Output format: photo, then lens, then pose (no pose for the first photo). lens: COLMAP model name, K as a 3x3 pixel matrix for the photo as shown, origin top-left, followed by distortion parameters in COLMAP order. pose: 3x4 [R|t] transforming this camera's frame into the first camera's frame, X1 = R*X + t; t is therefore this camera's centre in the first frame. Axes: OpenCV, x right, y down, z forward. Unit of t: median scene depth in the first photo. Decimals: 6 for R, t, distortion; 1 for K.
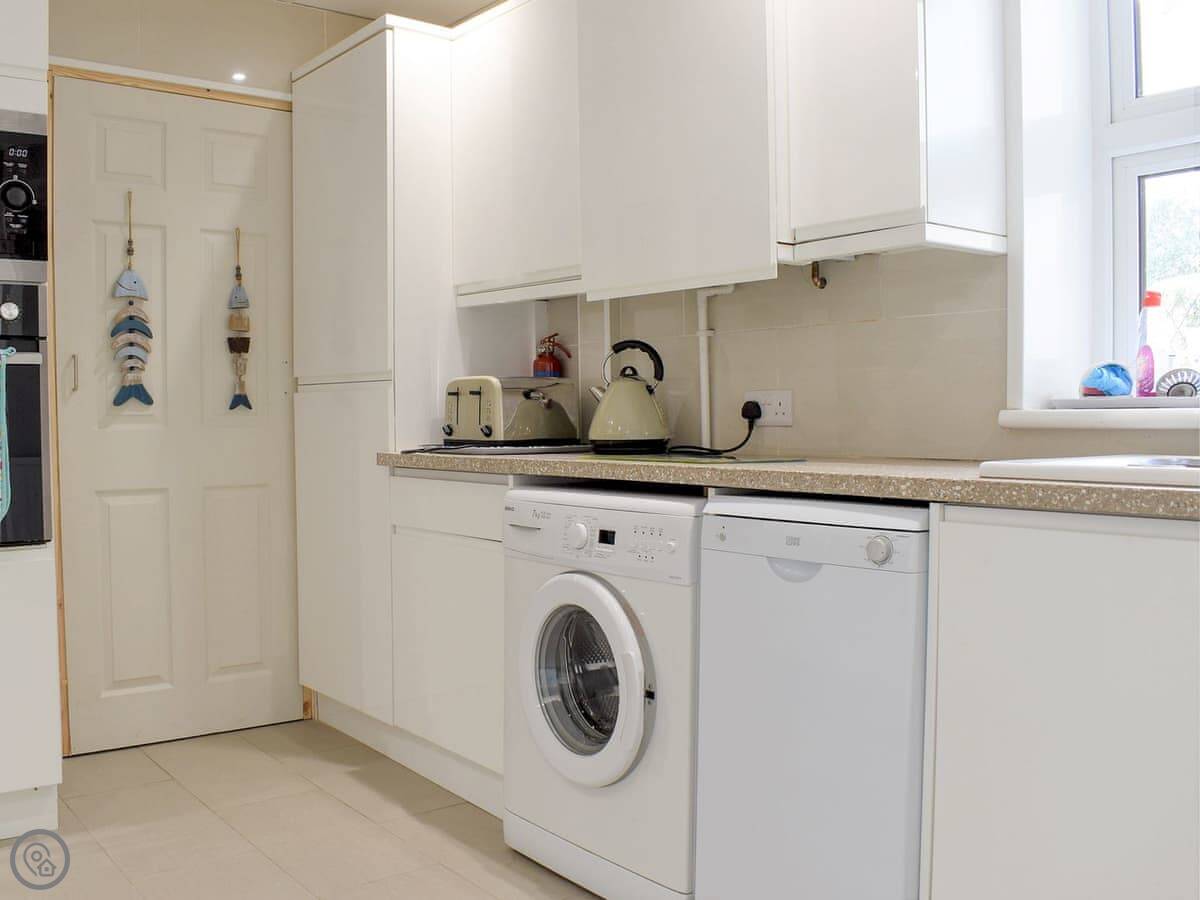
lens RADIAL K [[1144.0, 0, 615.6], [0, 1144.0, 455.6], [0, 0, 1]] dist [-0.081868, -0.005061]
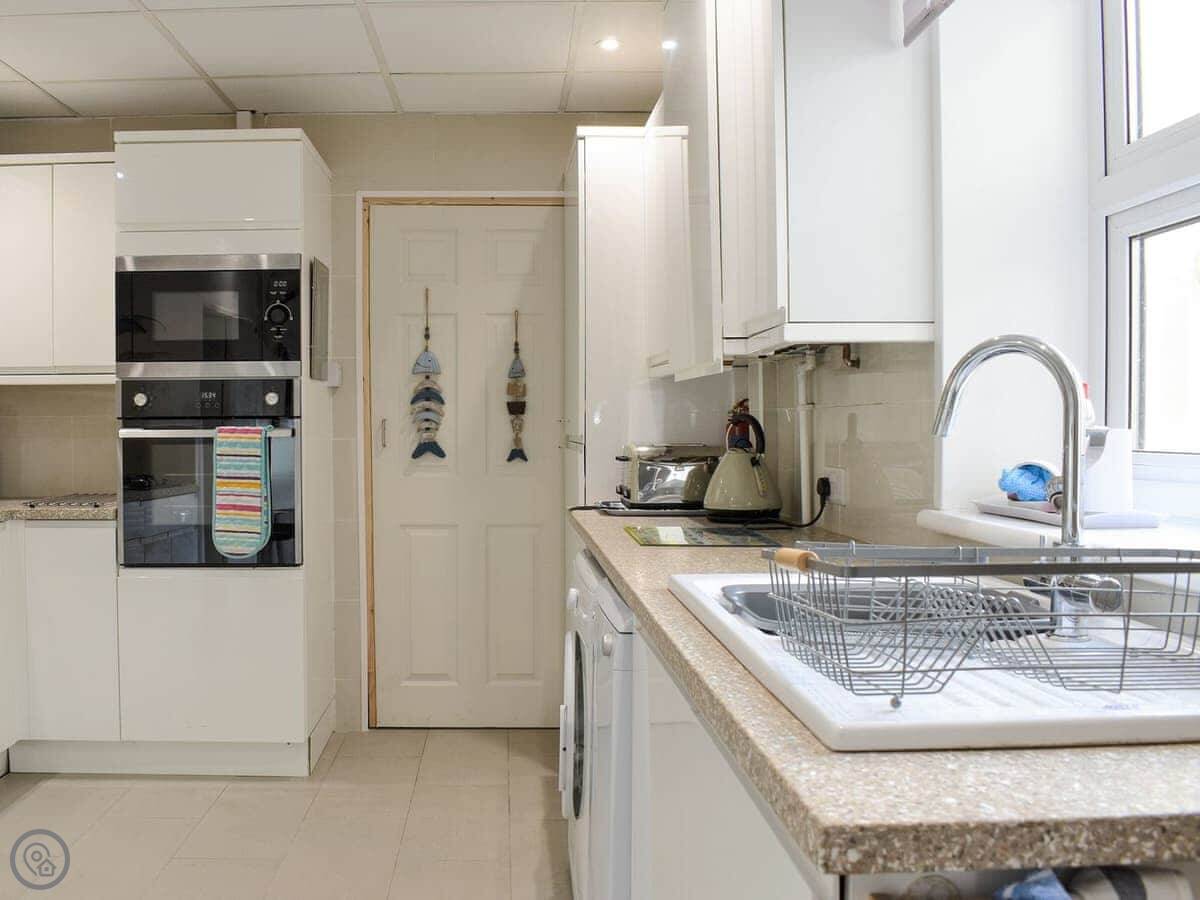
lens RADIAL K [[1188.7, 0, 584.3], [0, 1188.7, 452.5], [0, 0, 1]] dist [-0.106108, 0.016668]
pose [[0.800196, 0.023469, -0.599279, 0.509487], [-0.026586, 0.999640, 0.003648, -0.060656], [0.599149, 0.013013, 0.800532, 0.040406]]
